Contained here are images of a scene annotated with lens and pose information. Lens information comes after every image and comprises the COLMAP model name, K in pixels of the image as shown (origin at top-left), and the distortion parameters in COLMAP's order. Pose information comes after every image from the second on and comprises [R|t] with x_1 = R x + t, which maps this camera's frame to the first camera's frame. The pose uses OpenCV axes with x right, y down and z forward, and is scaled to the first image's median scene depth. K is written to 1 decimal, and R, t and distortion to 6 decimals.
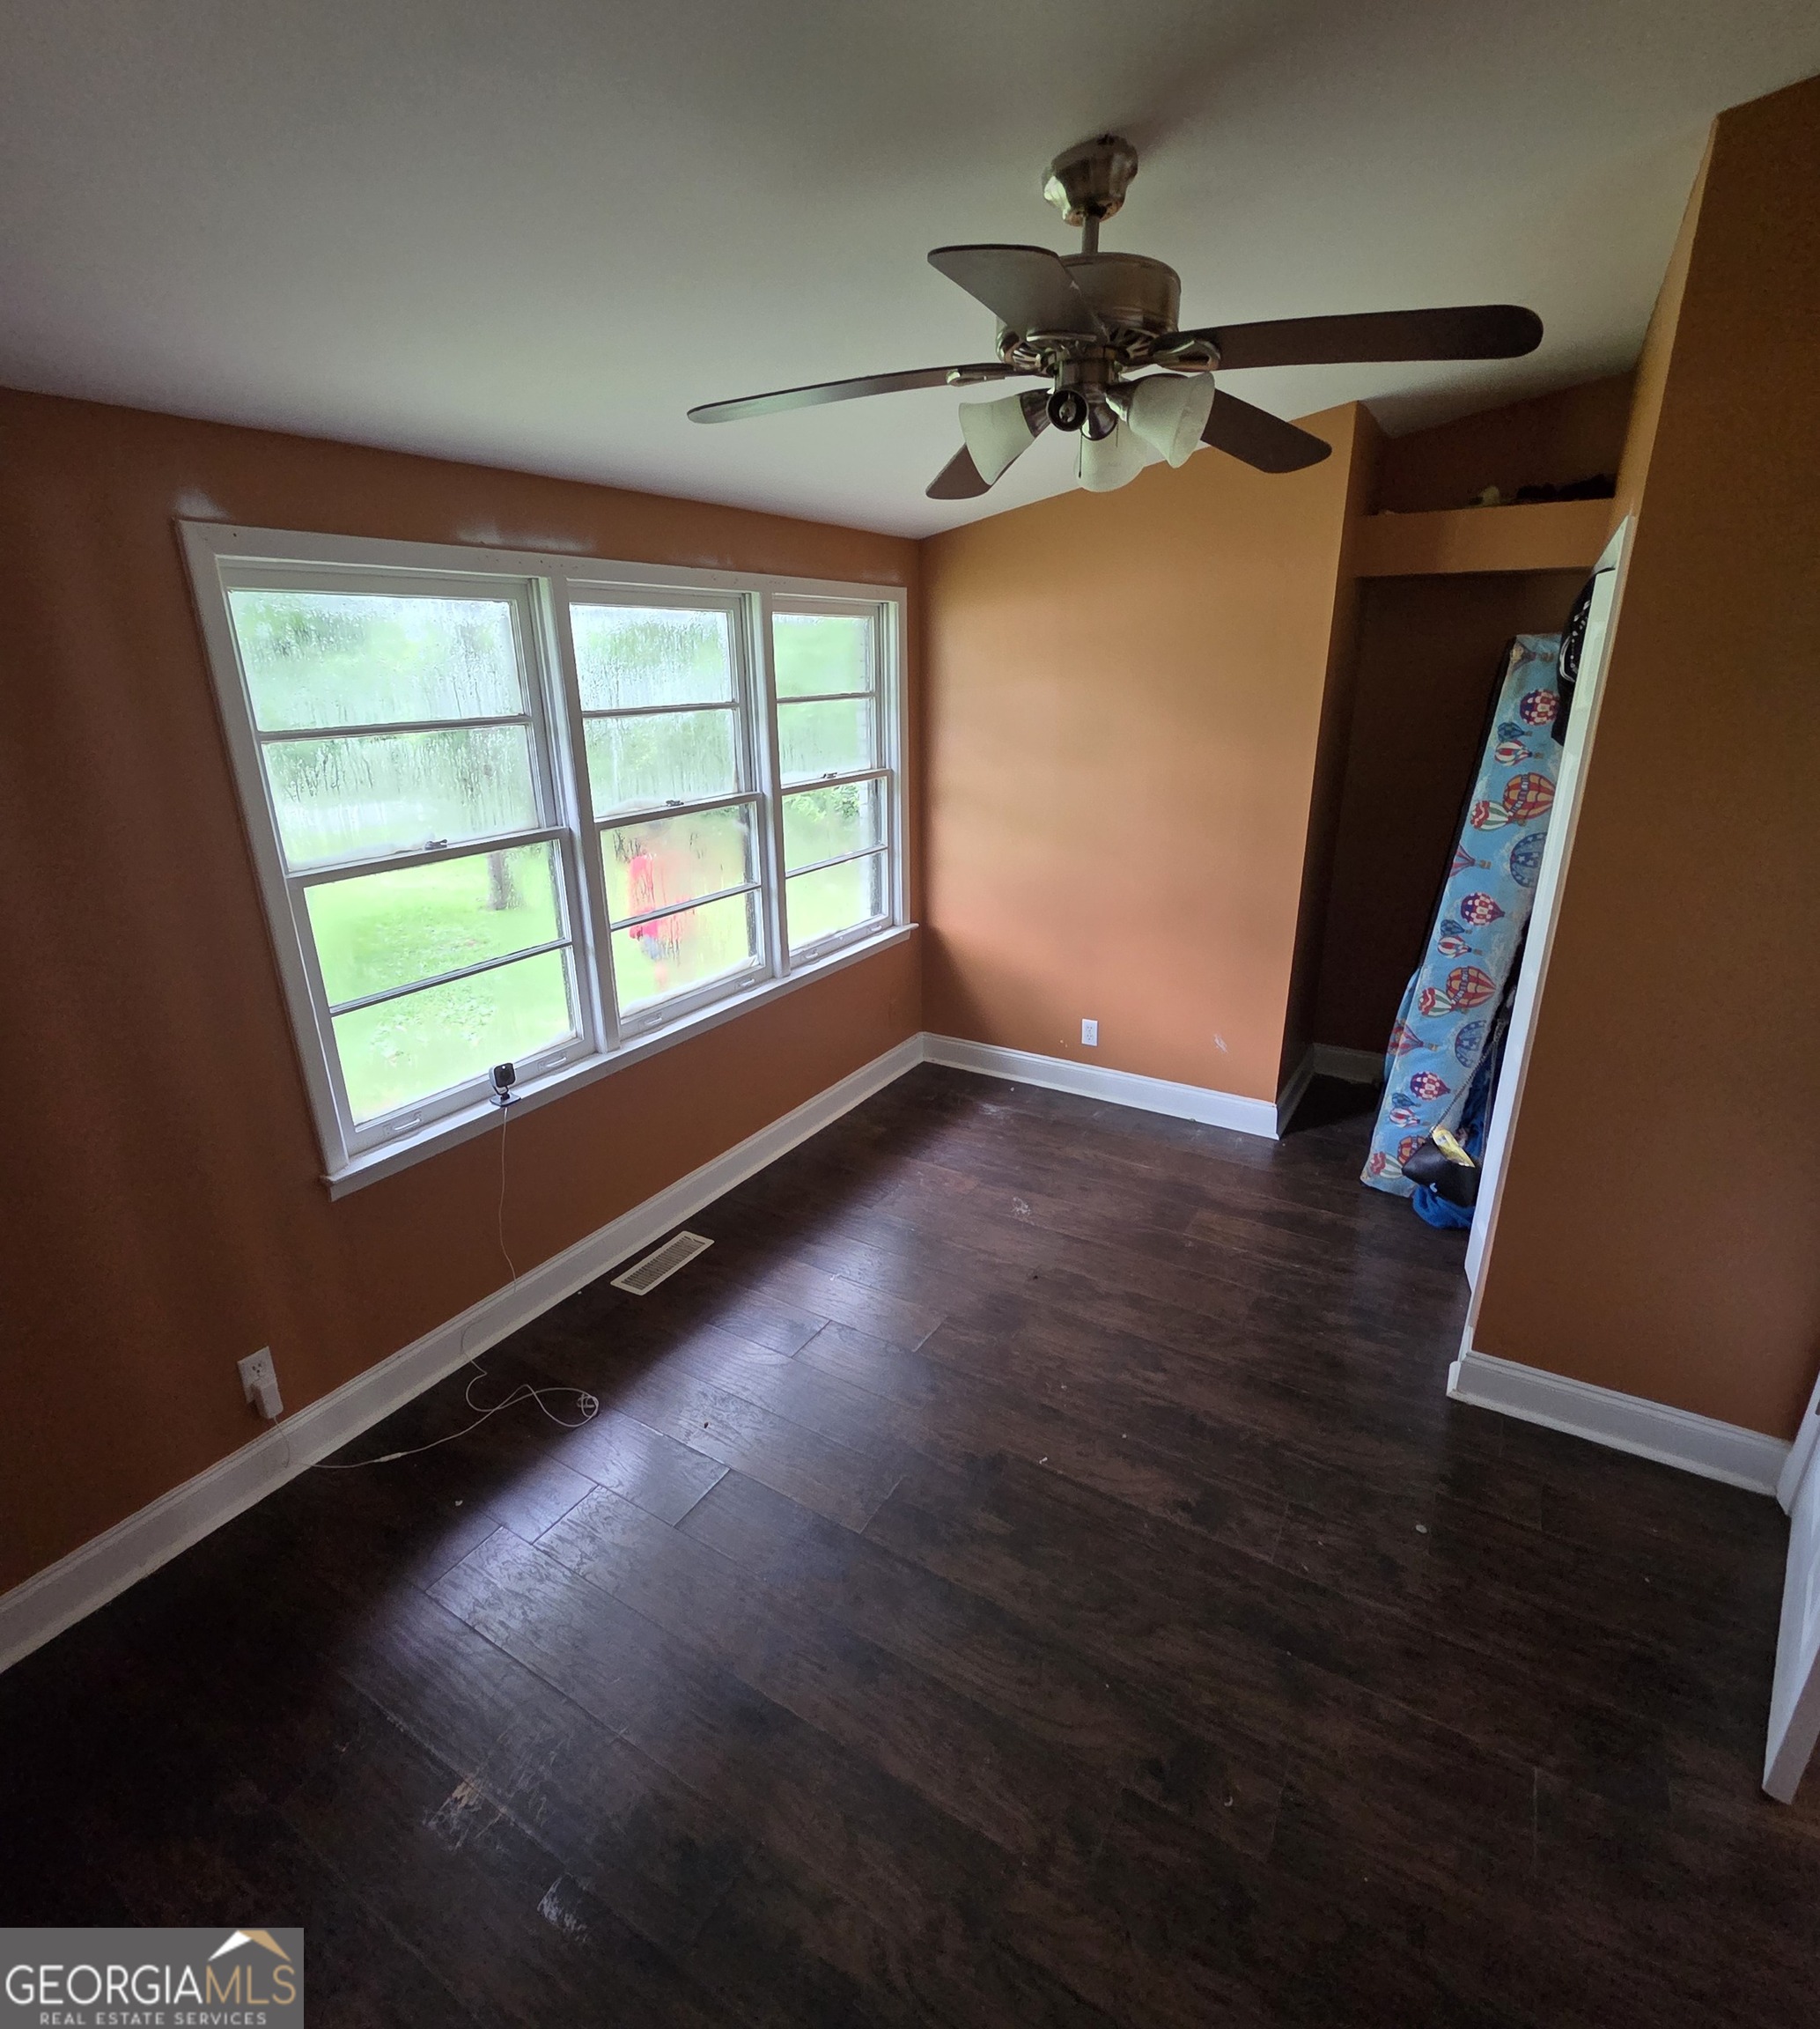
lens RADIAL K [[990.7, 0, 923.5], [0, 990.7, 998.5], [0, 0, 1]] dist [0.002462, -0.008799]
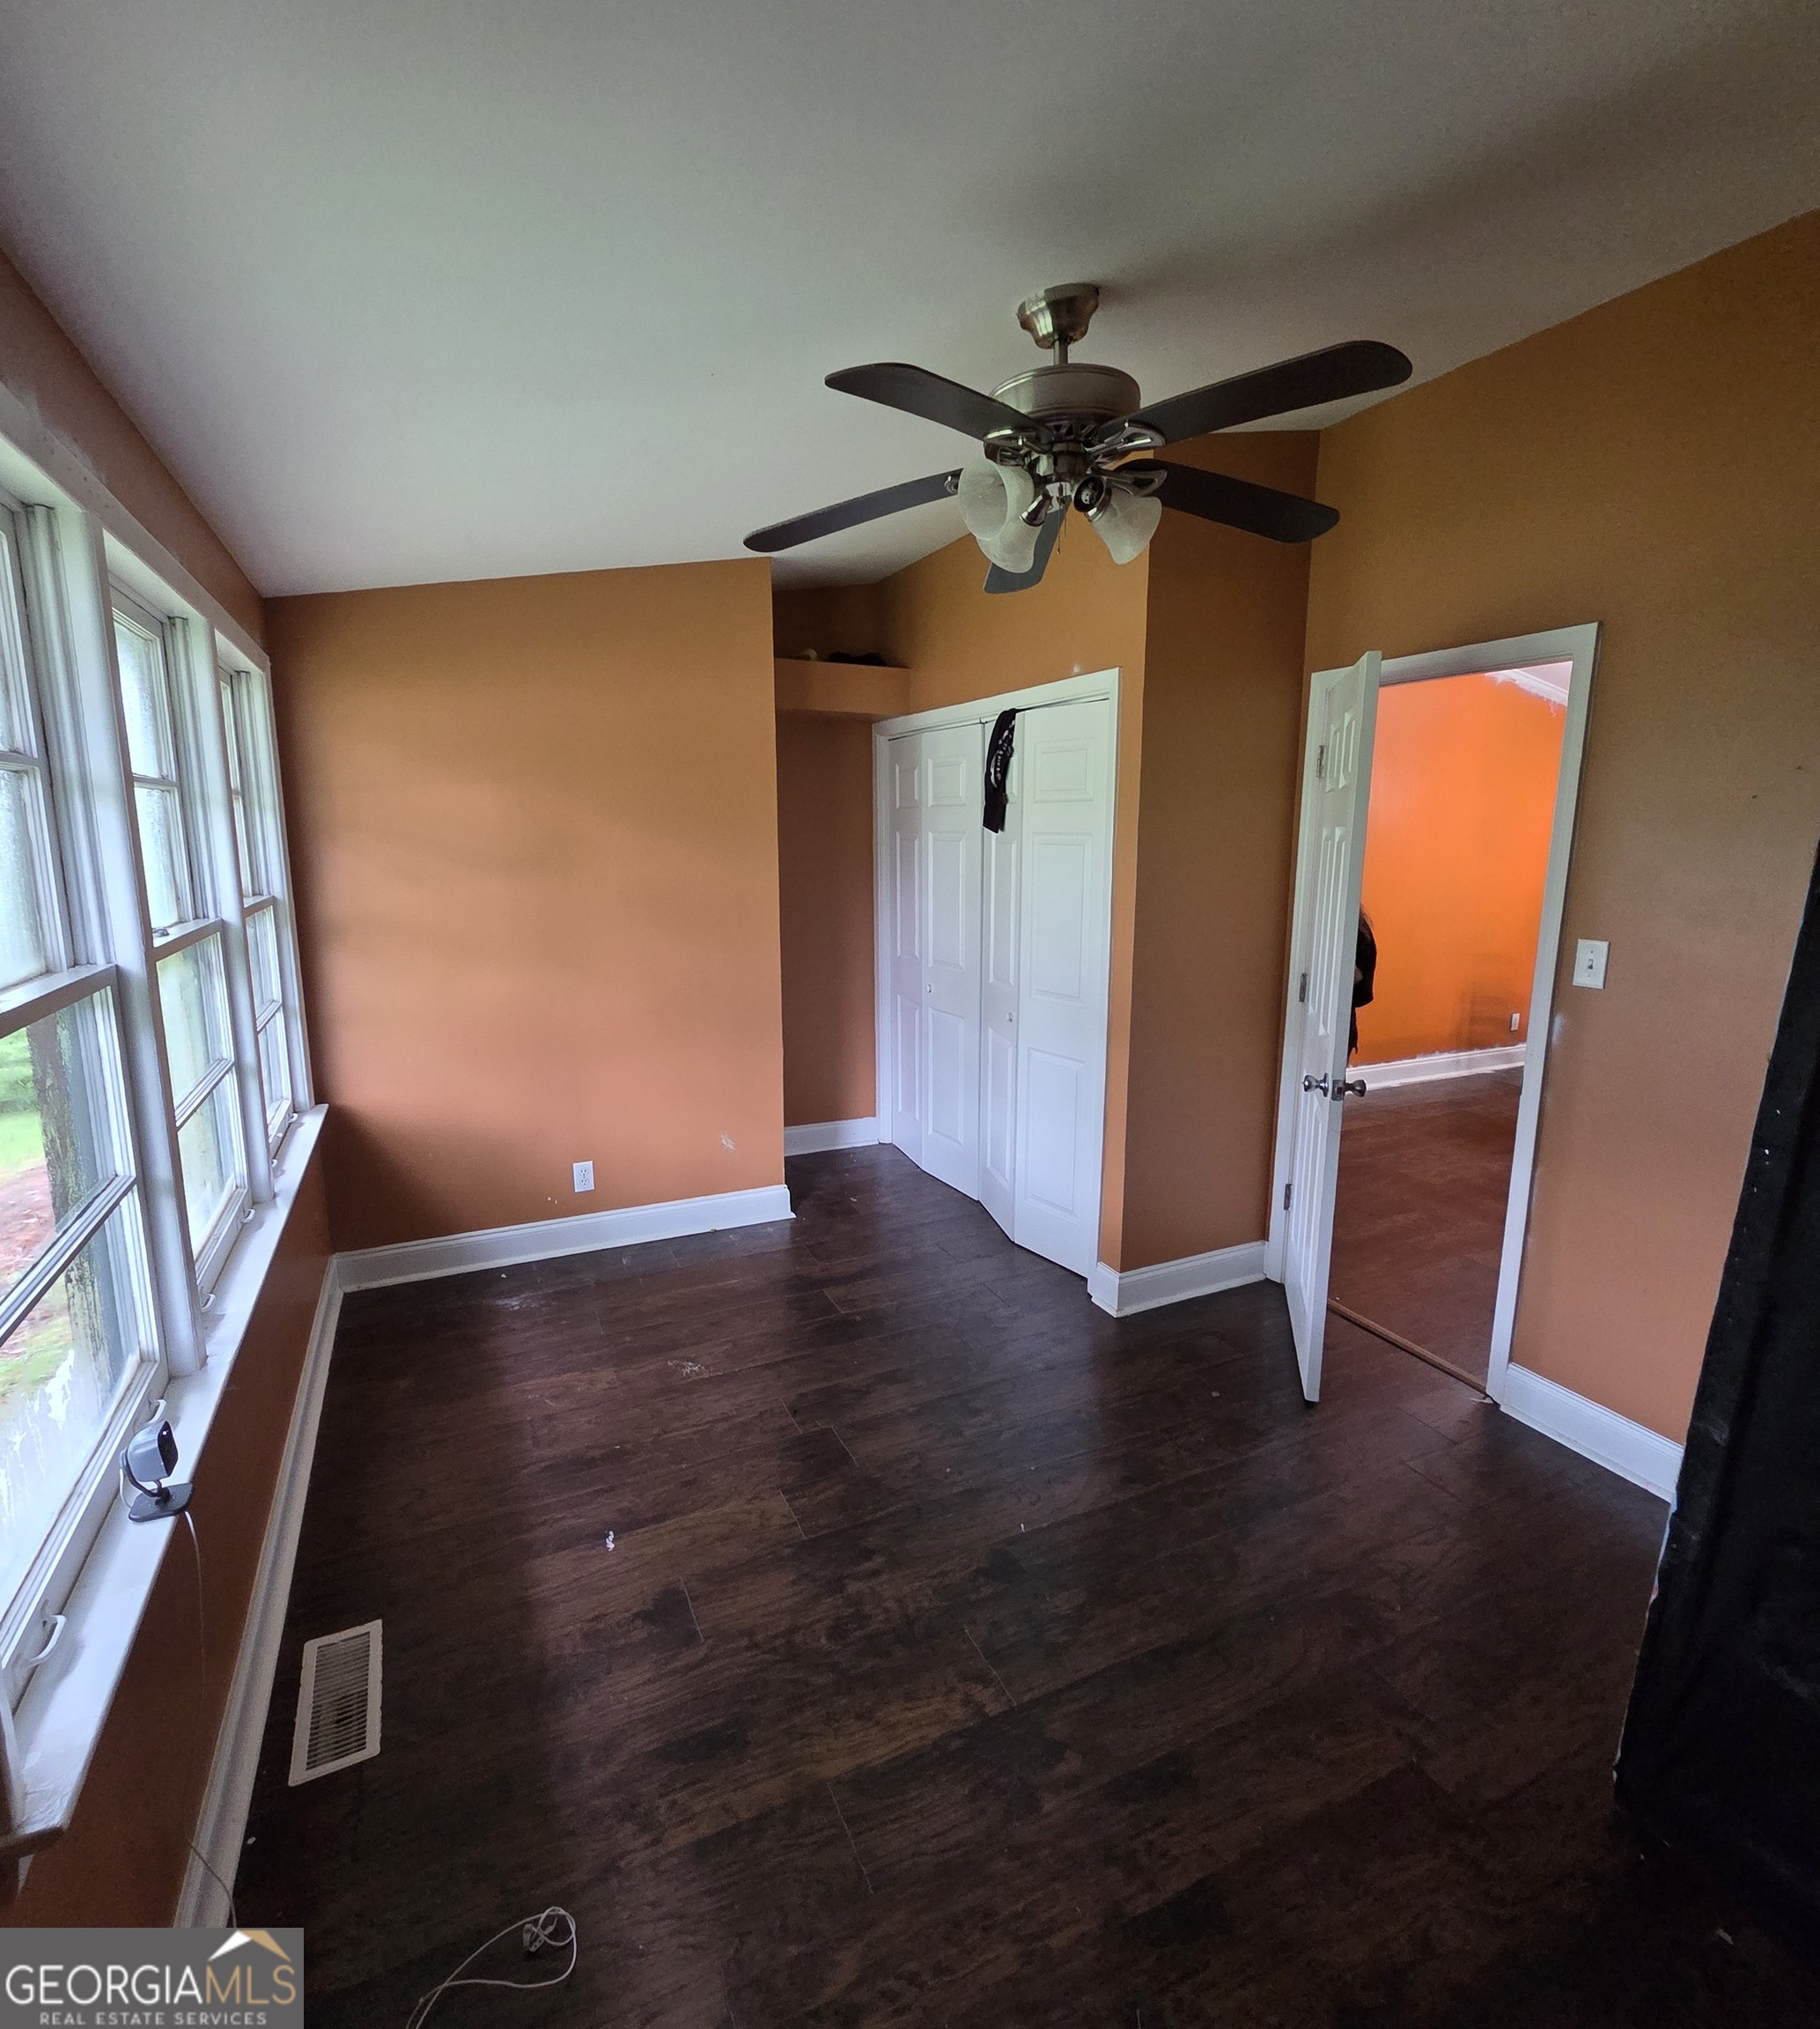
lens RADIAL K [[991.8, 0, 913.6], [0, 991.8, 1001.0], [0, 0, 1]] dist [0.003279, -0.005614]
pose [[0.560489, -0.133414, 0.817345, -0.431584], [0.263177, 0.964472, -0.023042, -0.021824], [-0.785233, 0.228021, 0.575688, 0.269801]]
